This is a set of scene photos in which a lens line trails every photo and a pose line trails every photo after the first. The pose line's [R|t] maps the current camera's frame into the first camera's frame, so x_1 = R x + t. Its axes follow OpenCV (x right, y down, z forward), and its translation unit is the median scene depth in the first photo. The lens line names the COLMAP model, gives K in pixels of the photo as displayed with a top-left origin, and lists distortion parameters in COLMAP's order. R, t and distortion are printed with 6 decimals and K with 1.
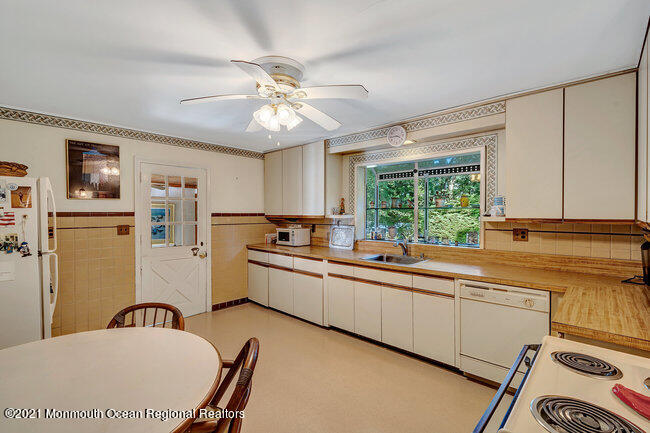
lens RADIAL K [[298.1, 0, 325.3], [0, 298.1, 217.3], [0, 0, 1]] dist [0.004092, -0.000155]
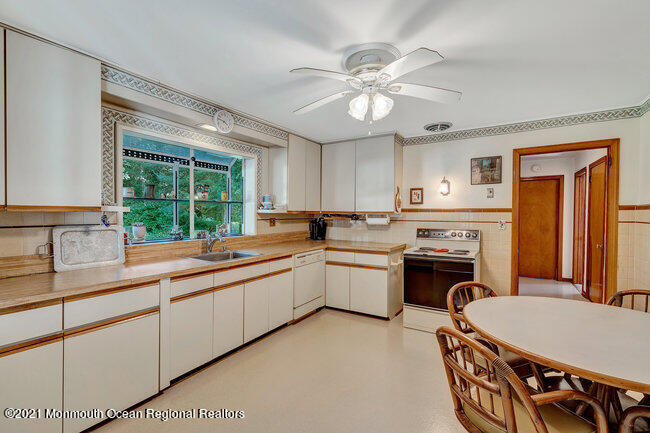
lens RADIAL K [[298.1, 0, 324.8], [0, 298.1, 215.0], [0, 0, 1]] dist [0.004092, -0.000155]
pose [[-0.192204, -0.010028, 0.981304, -0.843108], [0.005828, 0.999918, 0.011360, 0.007162], [-0.981338, 0.007903, -0.192130, 1.011505]]
